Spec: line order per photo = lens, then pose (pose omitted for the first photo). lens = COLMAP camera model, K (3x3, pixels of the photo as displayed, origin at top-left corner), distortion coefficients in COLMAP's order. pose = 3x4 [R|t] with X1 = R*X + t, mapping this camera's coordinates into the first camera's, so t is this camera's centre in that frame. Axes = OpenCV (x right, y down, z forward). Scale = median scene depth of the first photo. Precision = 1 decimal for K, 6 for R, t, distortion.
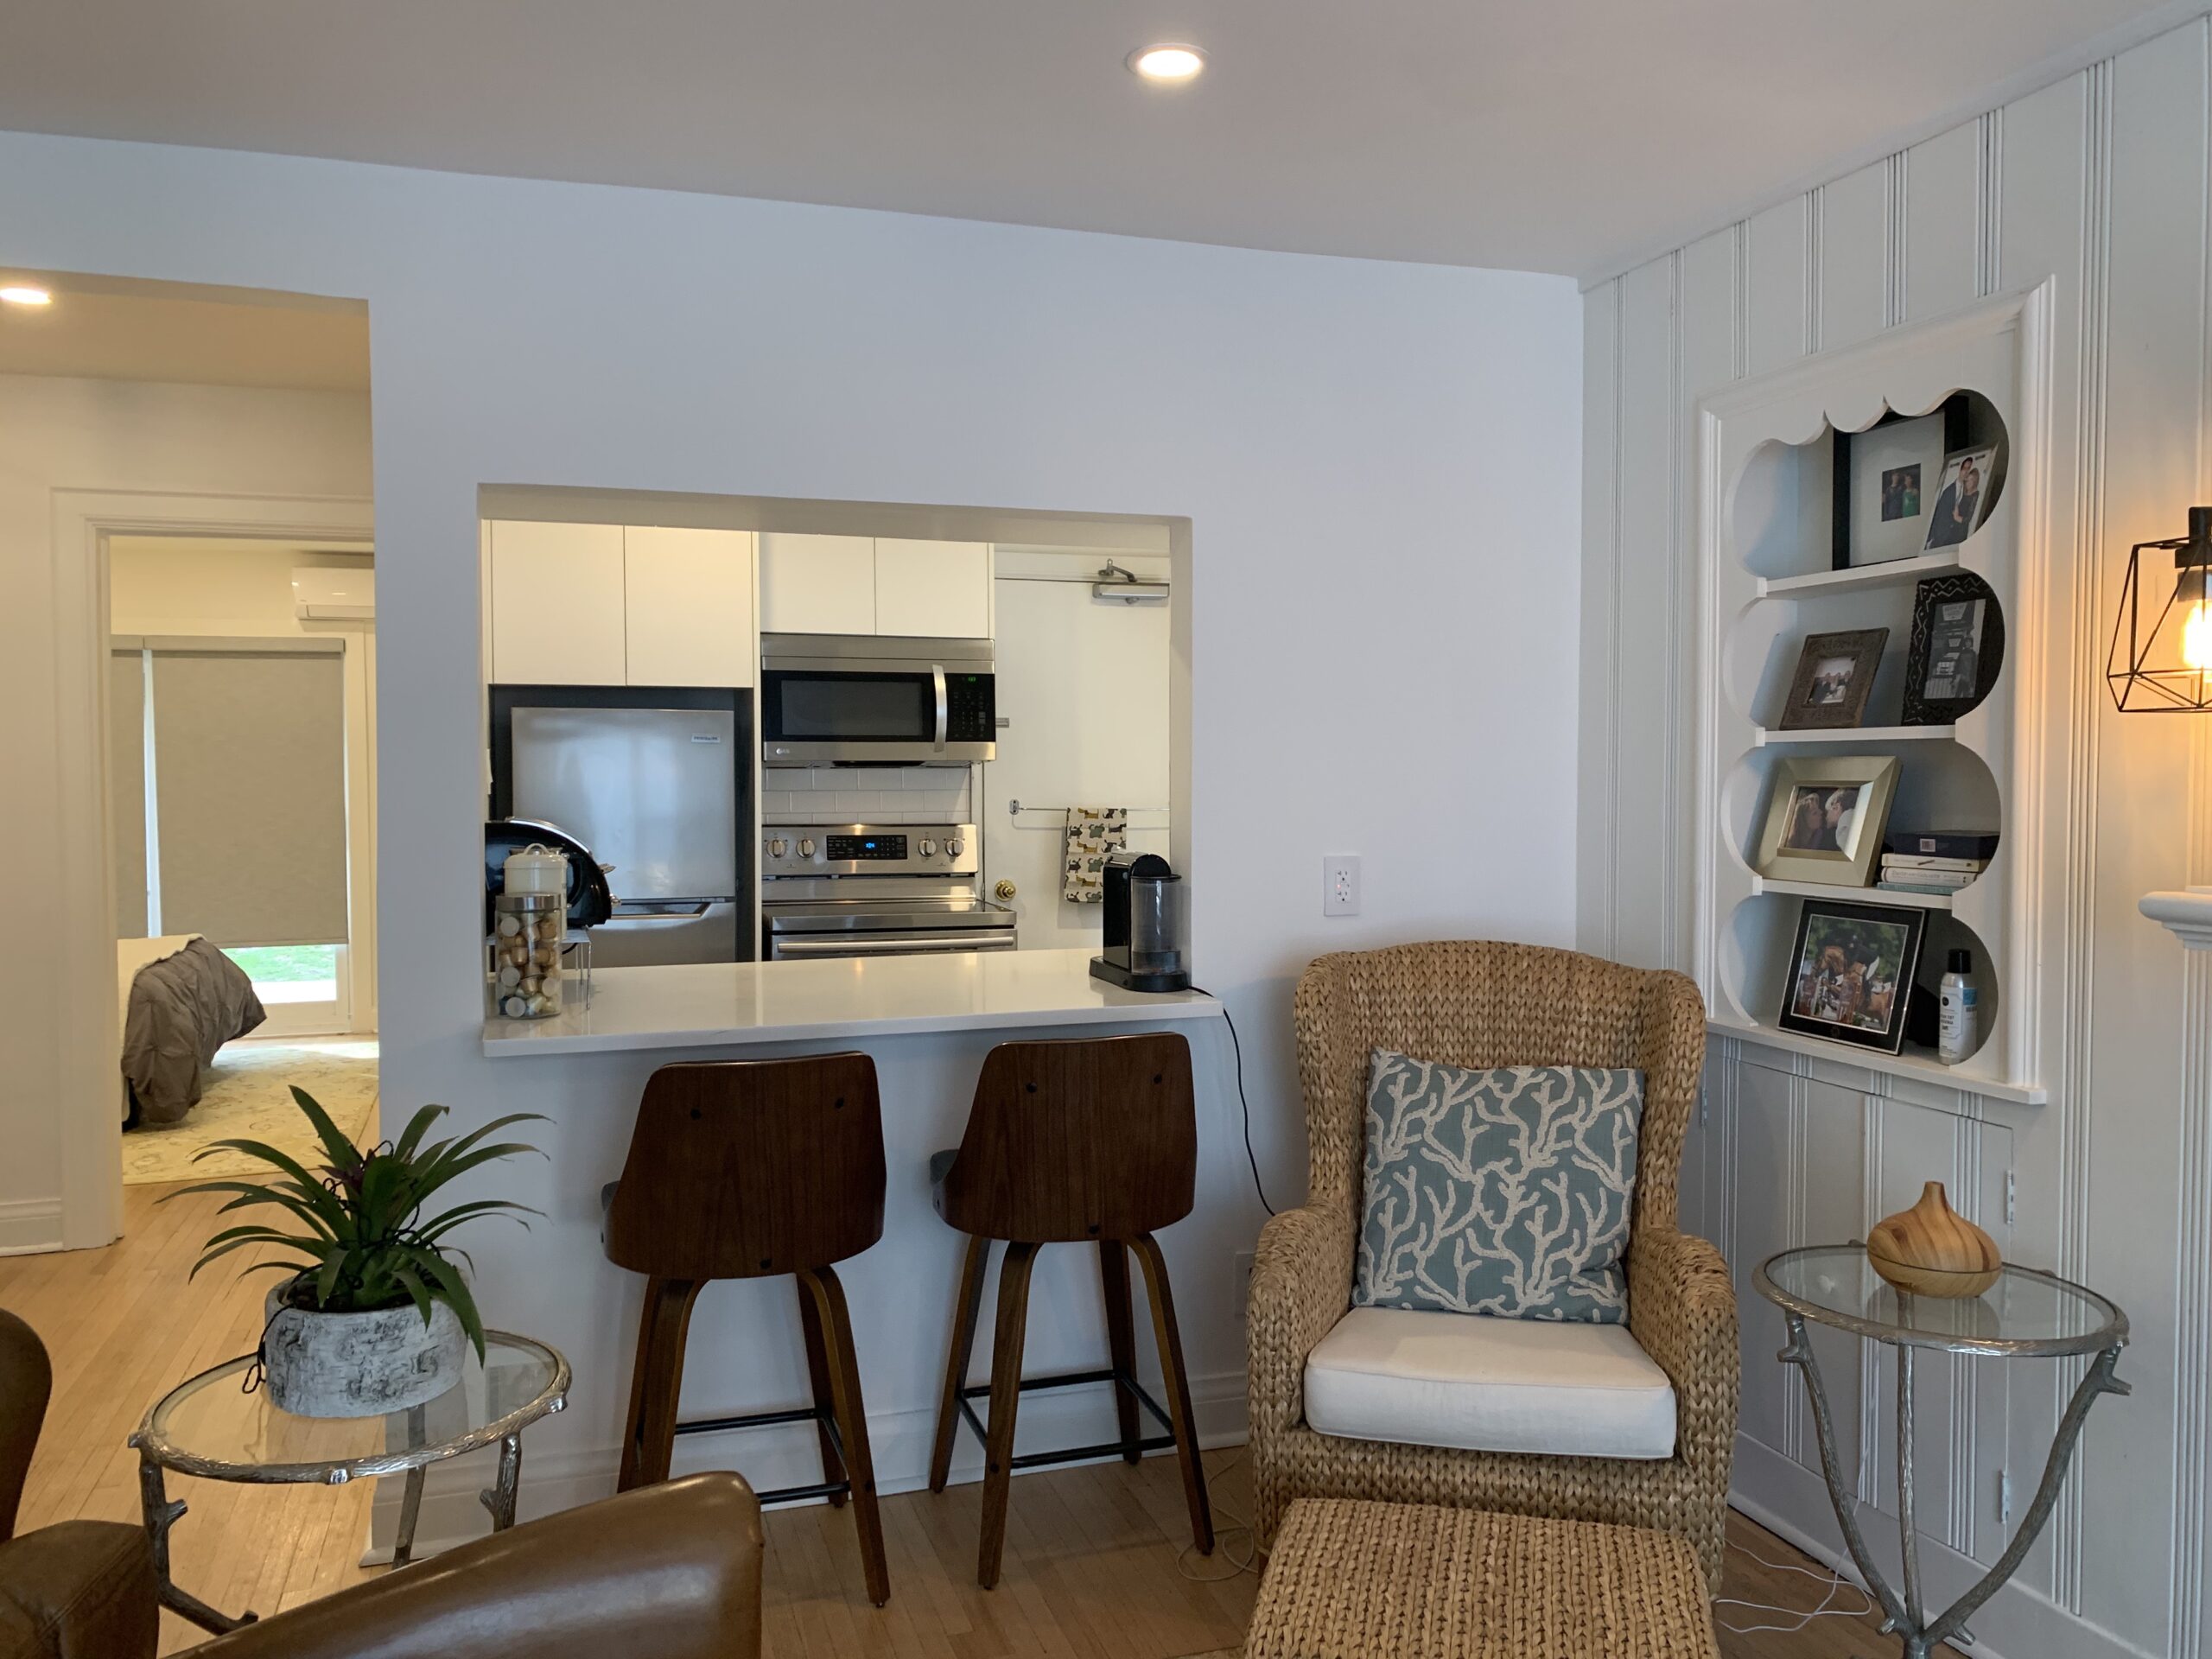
lens RADIAL K [[1687.1, 0, 1104.9], [0, 1687.1, 823.5], [0, 0, 1]] dist [0.045558, -0.072313]
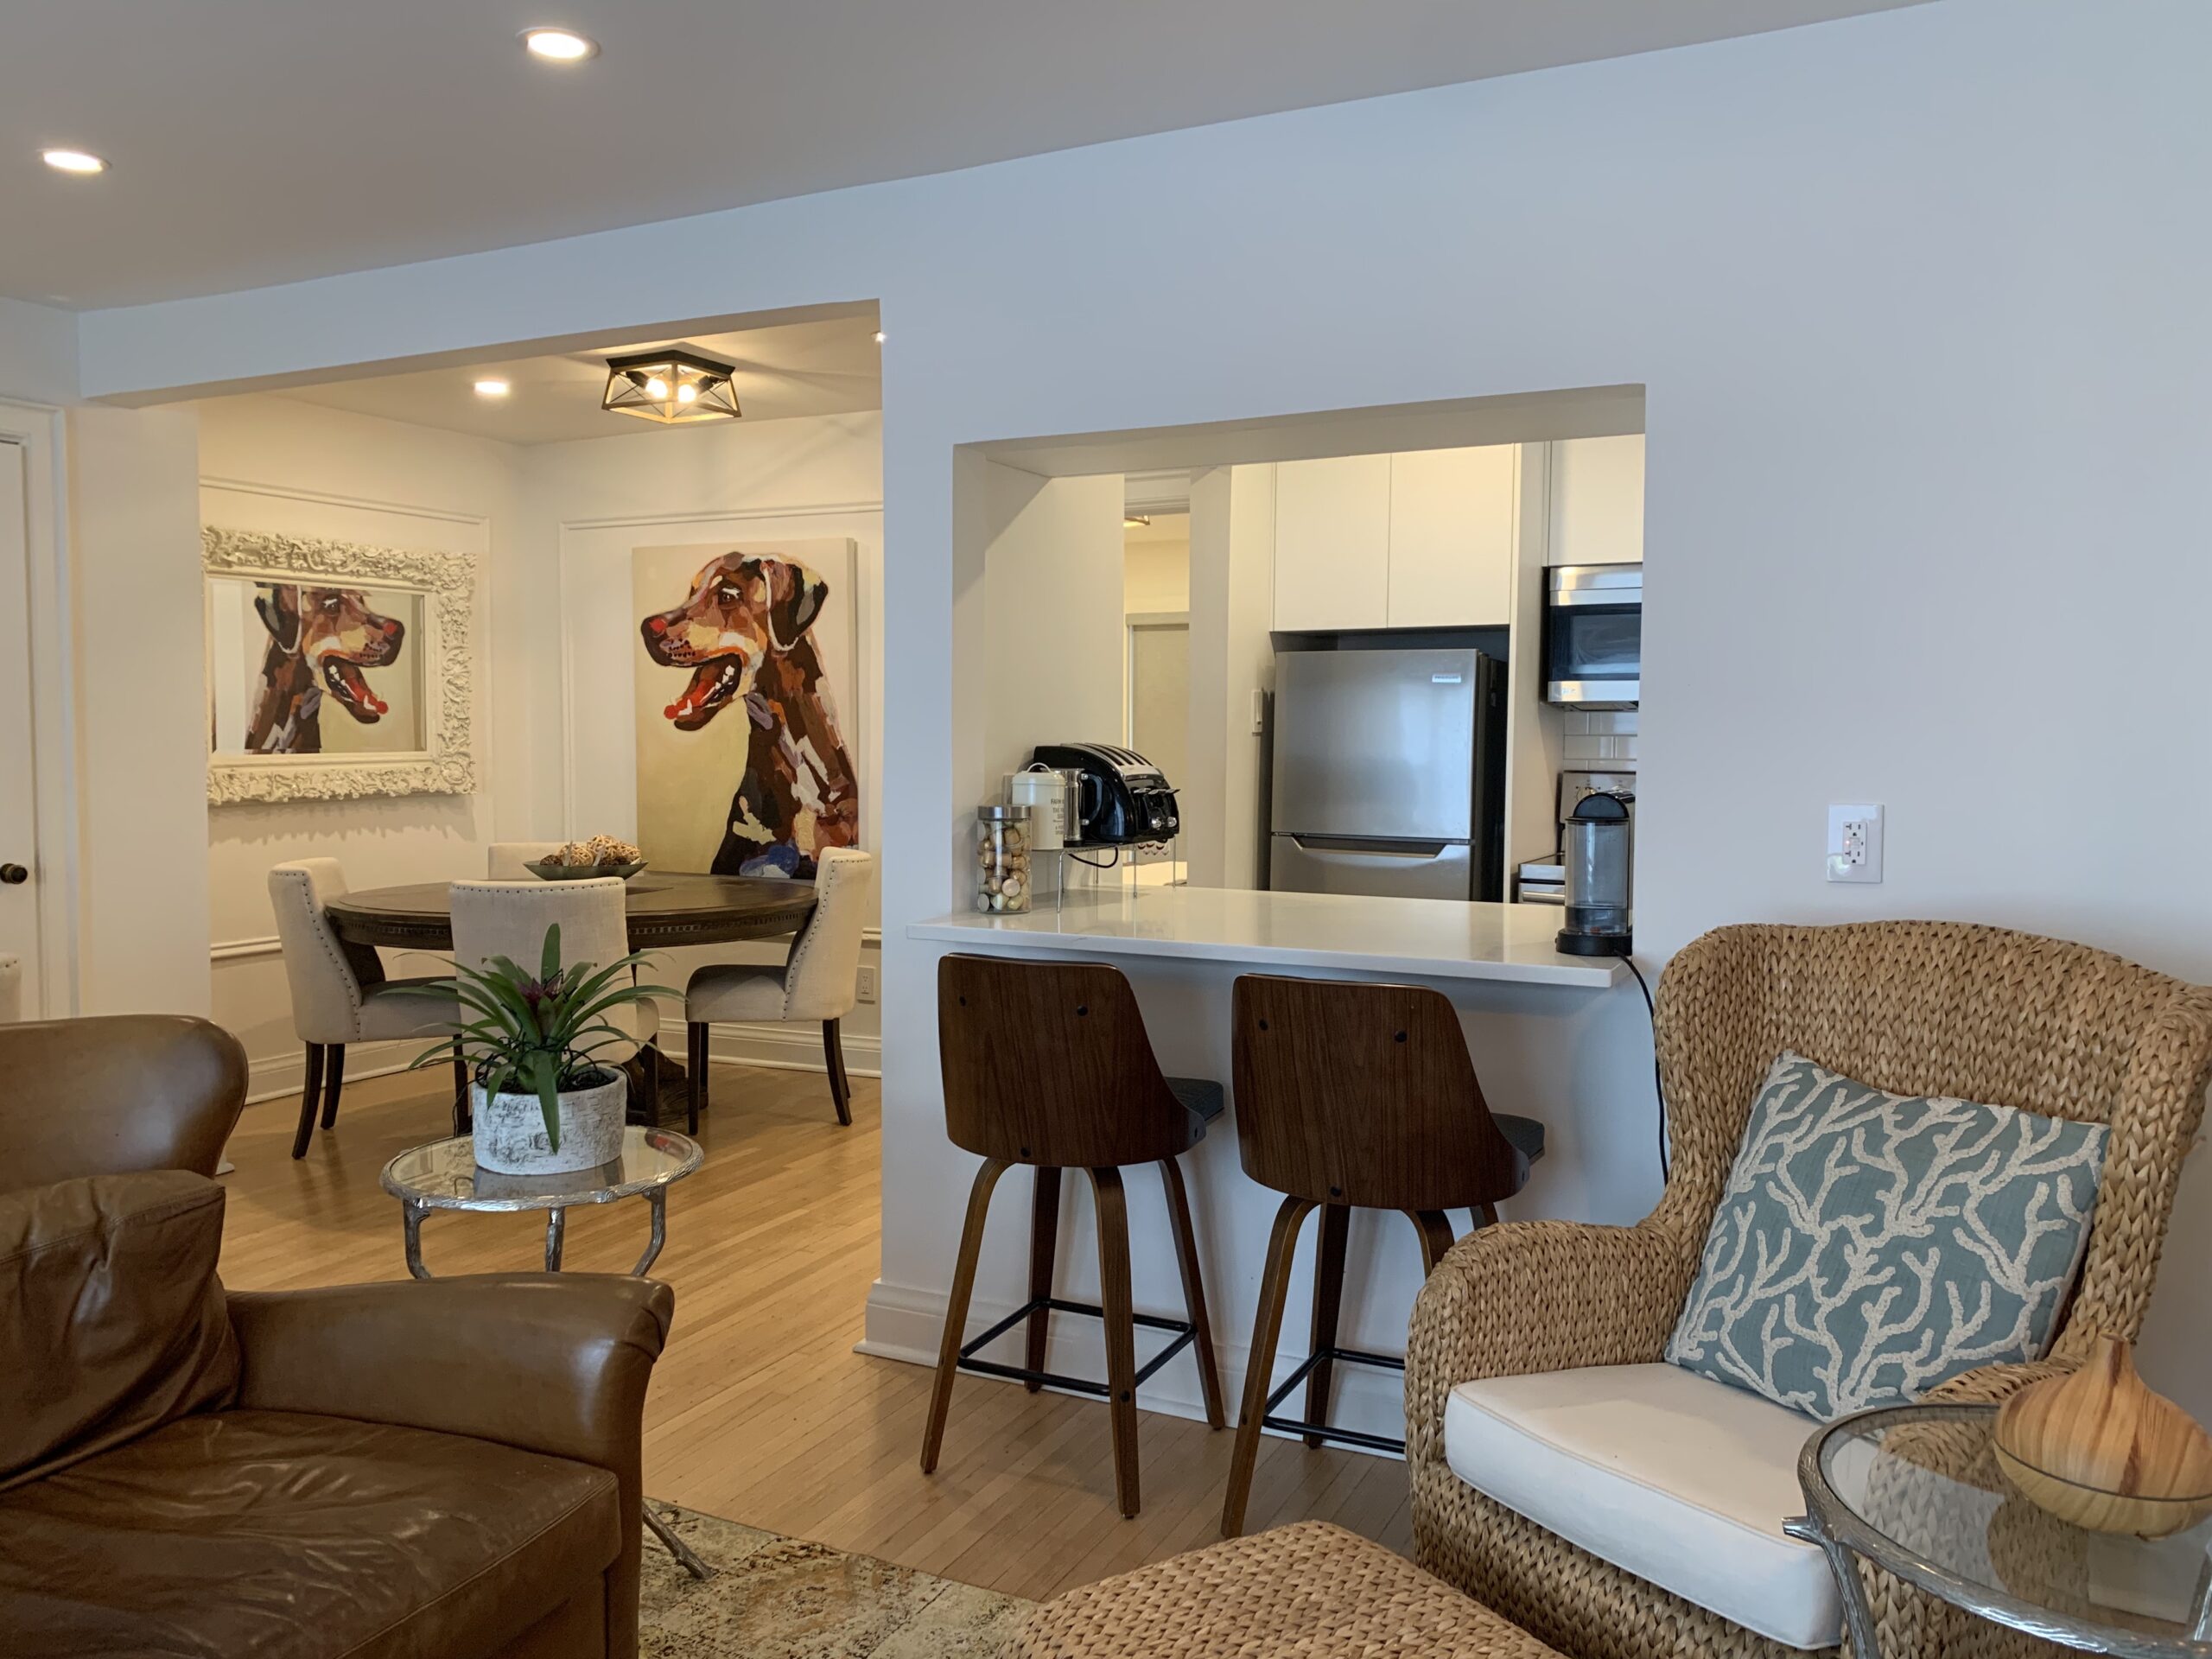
lens RADIAL K [[1687.1, 0, 1116.5], [0, 1687.1, 827.9], [0, 0, 1]] dist [0.045558, -0.072313]
pose [[0.718142, 0.044576, -0.694468, 0.509125], [-0.031664, 0.999006, 0.031380, 0.019375], [0.695176, -0.000546, 0.718839, 0.254439]]
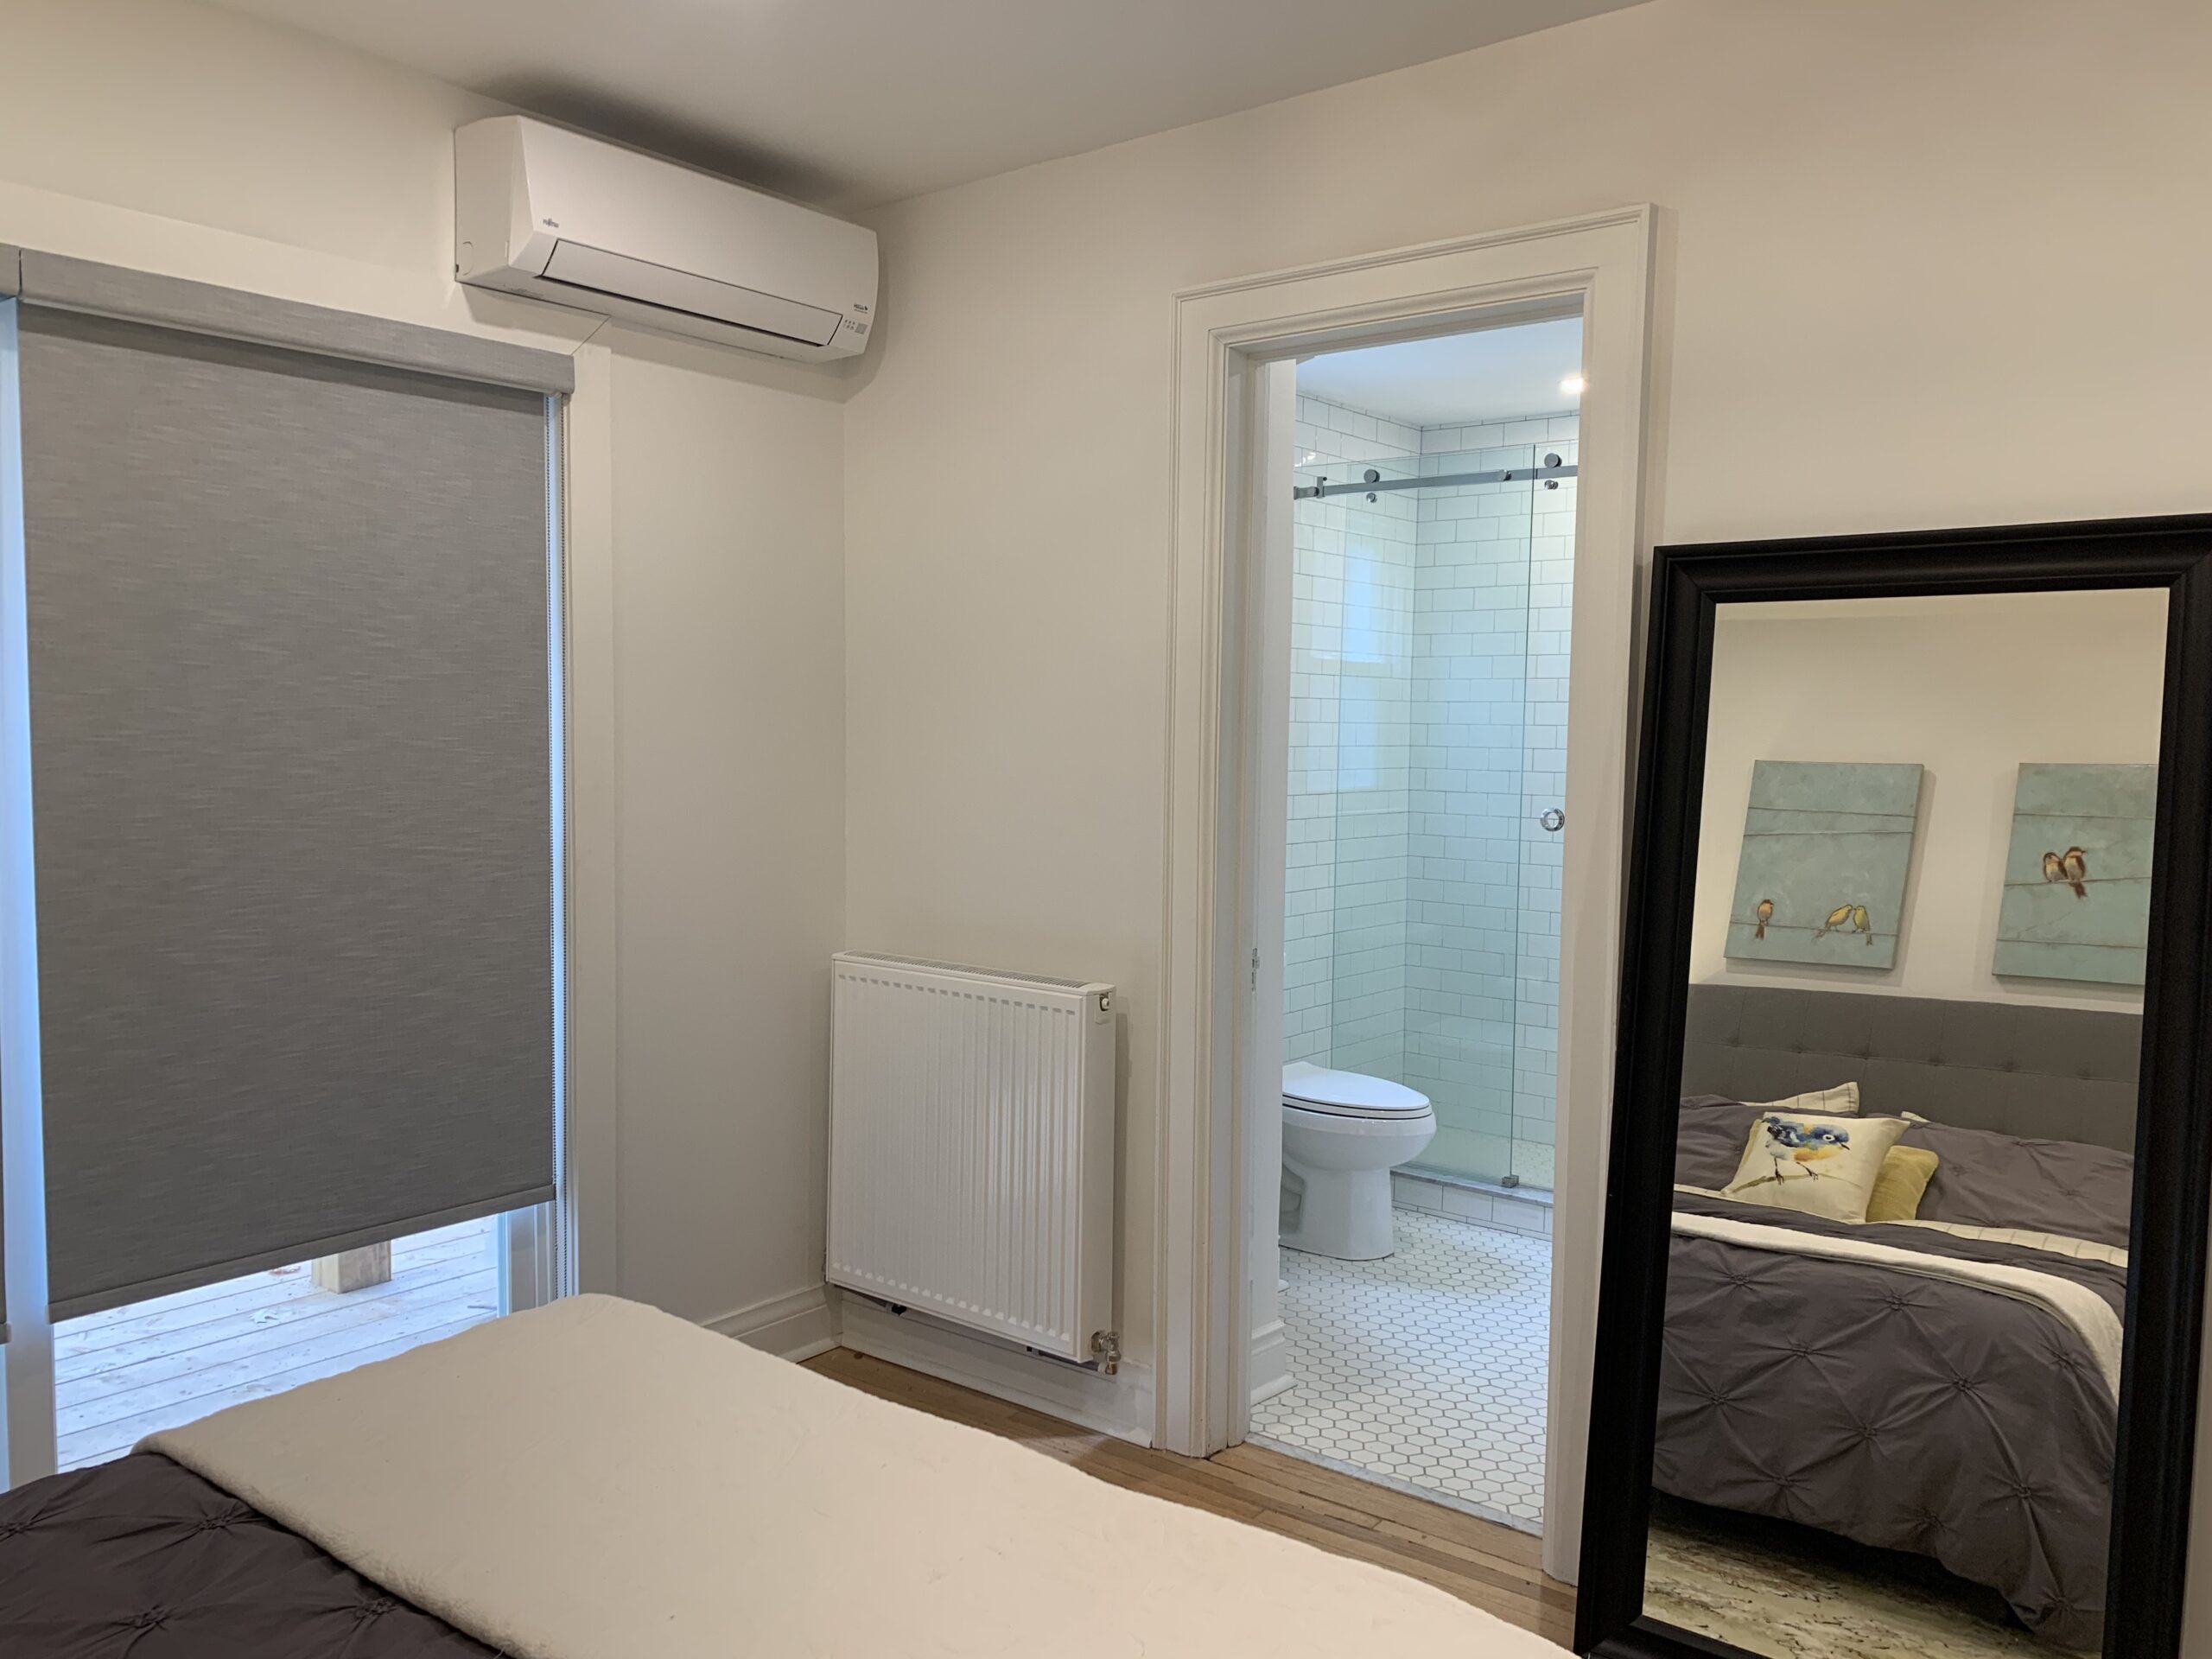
lens RADIAL K [[1687.1, 0, 1101.2], [0, 1687.1, 815.8], [0, 0, 1]] dist [0.045558, -0.072313]
pose [[0.824787, -0.020213, 0.565082, -1.596246], [0.006831, 0.999644, 0.025786, -0.057790], [-0.565402, -0.017407, 0.824632, 1.818847]]
